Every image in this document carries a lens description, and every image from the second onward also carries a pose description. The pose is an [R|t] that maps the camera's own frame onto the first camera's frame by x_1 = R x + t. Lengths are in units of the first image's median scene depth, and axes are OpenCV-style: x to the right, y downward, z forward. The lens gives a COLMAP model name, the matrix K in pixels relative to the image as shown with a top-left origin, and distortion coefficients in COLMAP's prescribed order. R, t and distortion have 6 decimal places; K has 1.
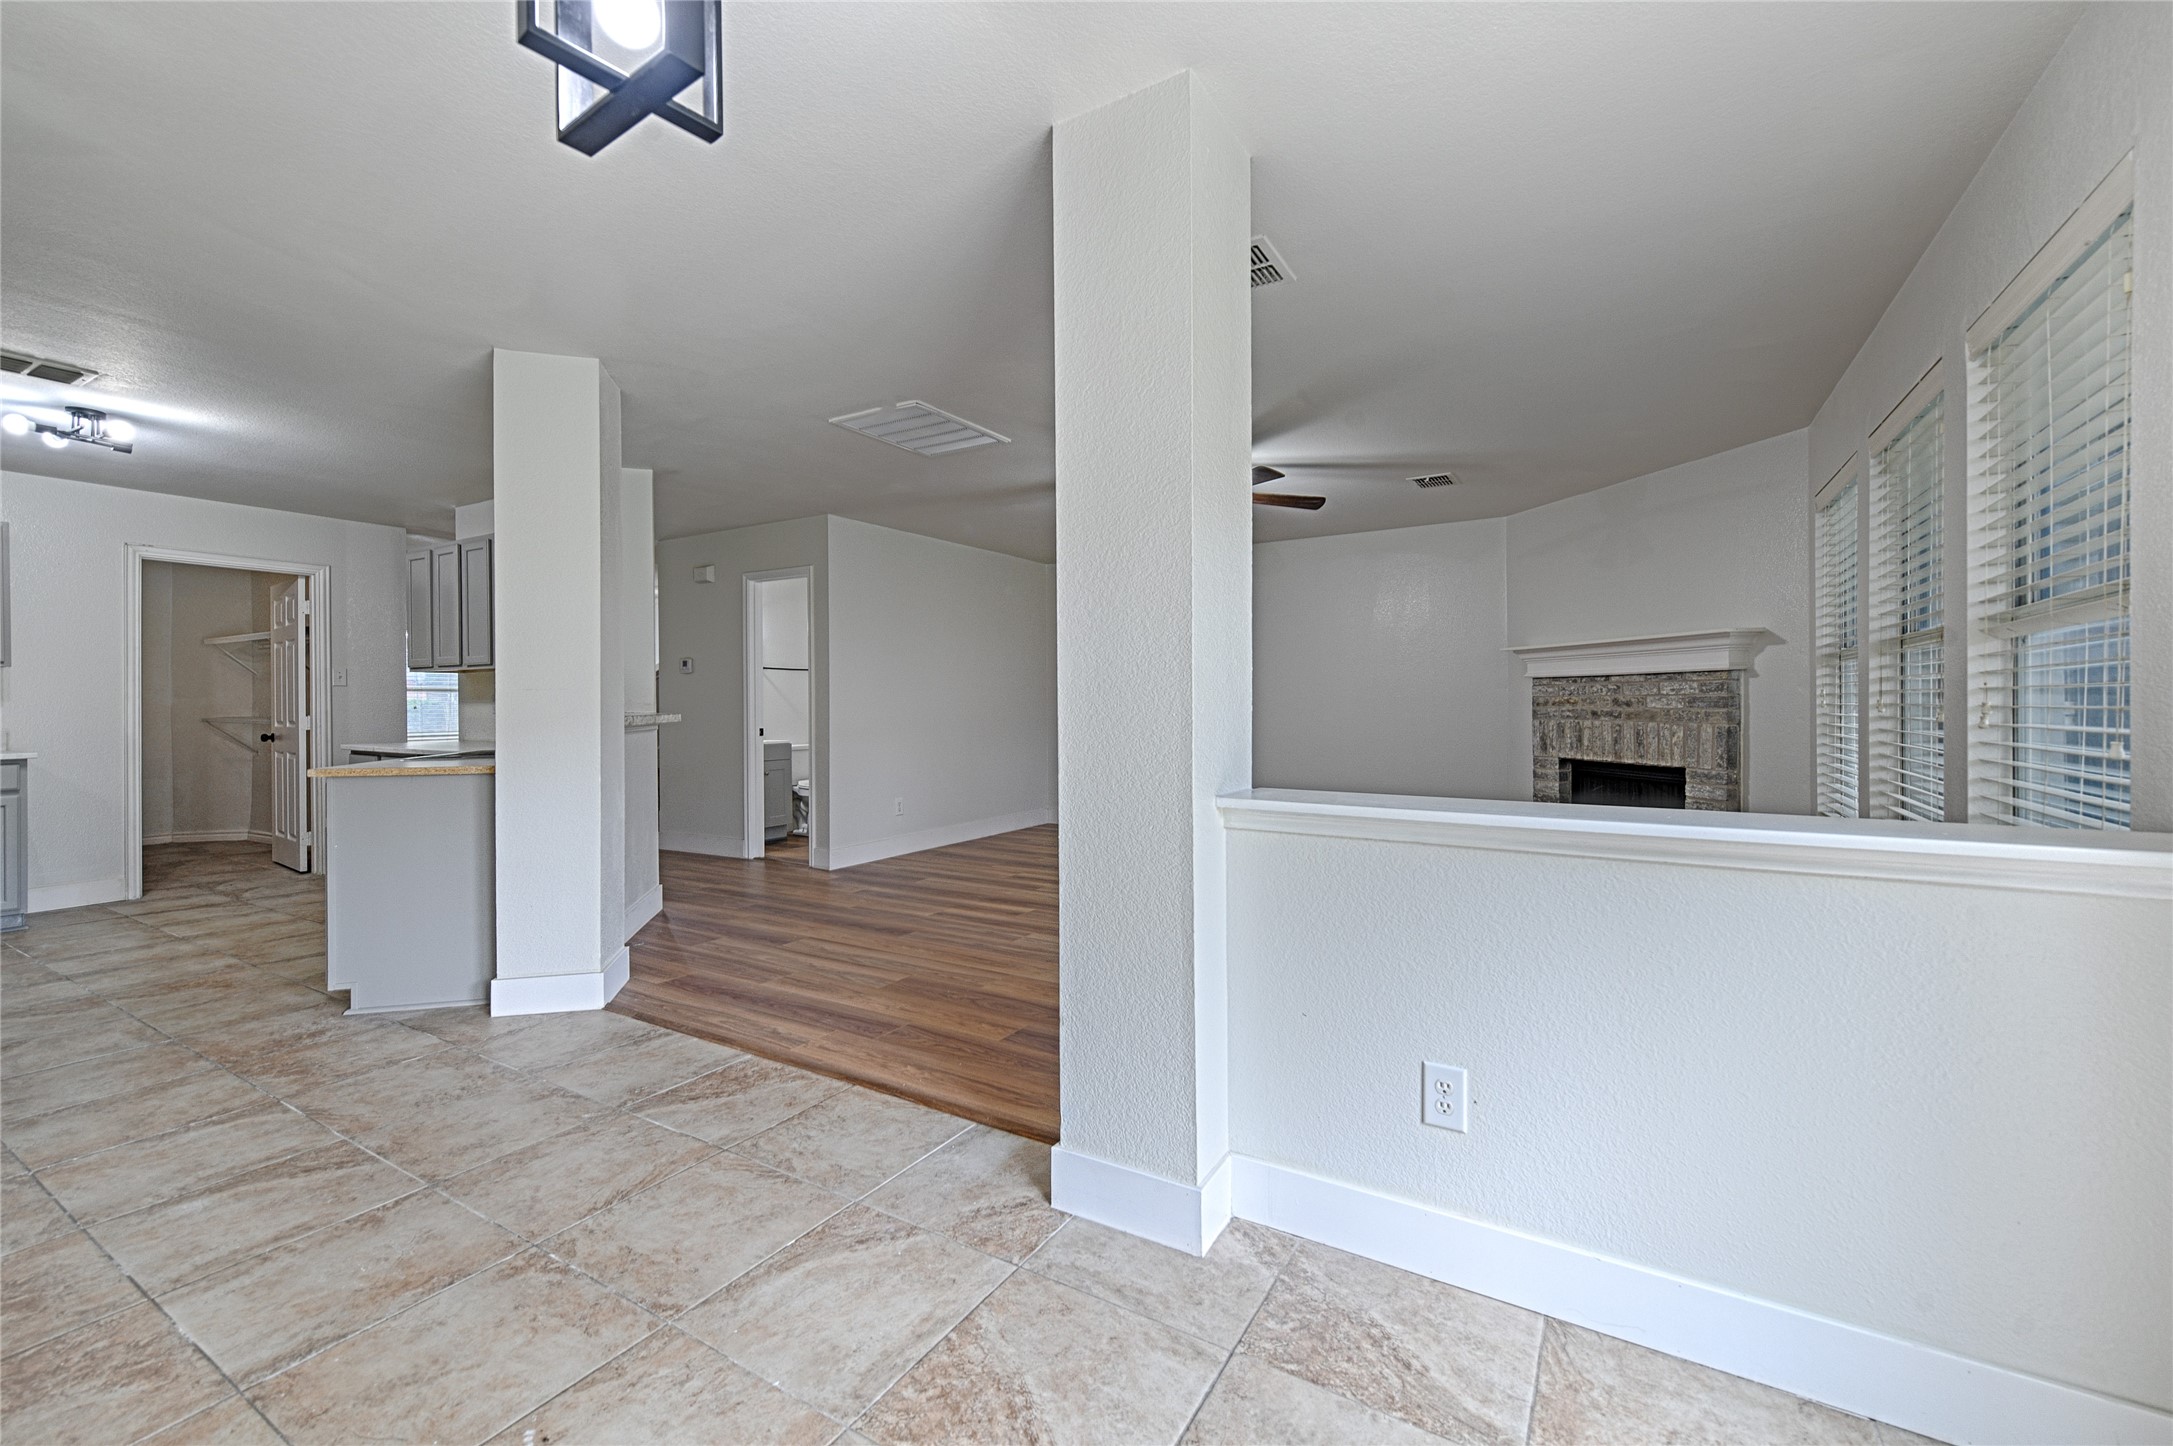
lens RADIAL K [[898.5, 0, 1095.0], [0, 898.5, 707.7], [0, 0, 1]] dist [0.009411, 0.000902]
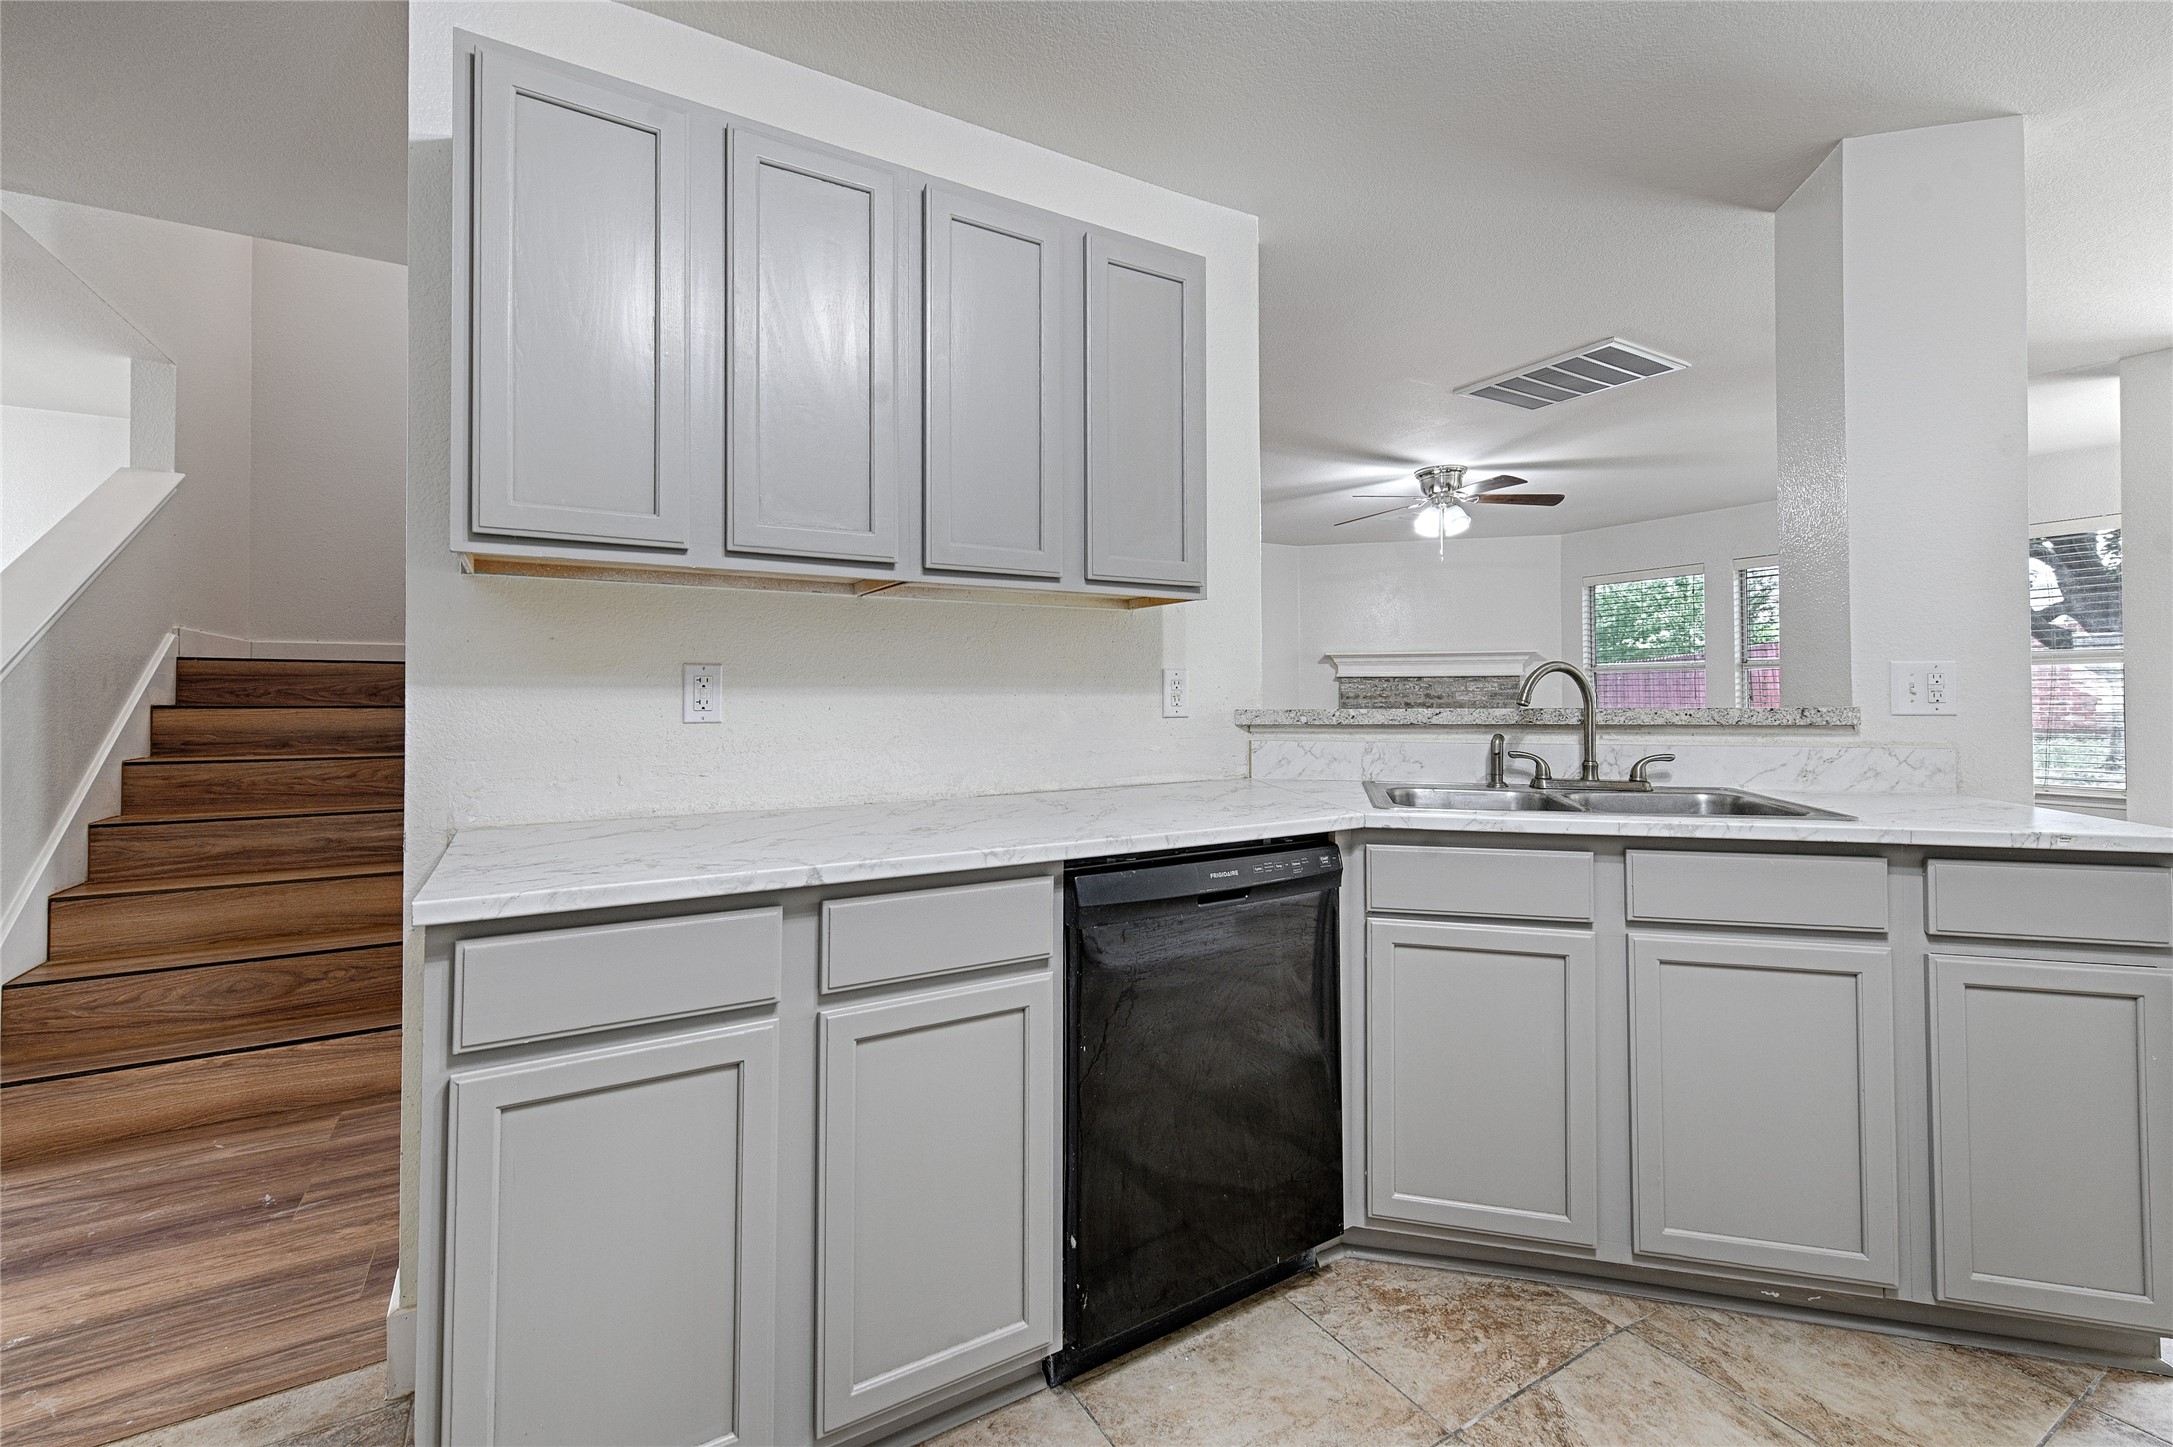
lens RADIAL K [[902.8, 0, 1099.4], [0, 902.8, 685.4], [0, 0, 1]] dist [0.002449, -0.000973]
pose [[0.475282, 0.014993, 0.879706, -0.990102], [0.003079, 0.999820, -0.018704, 0.002230], [-0.879828, 0.011598, 0.475151, 0.850212]]
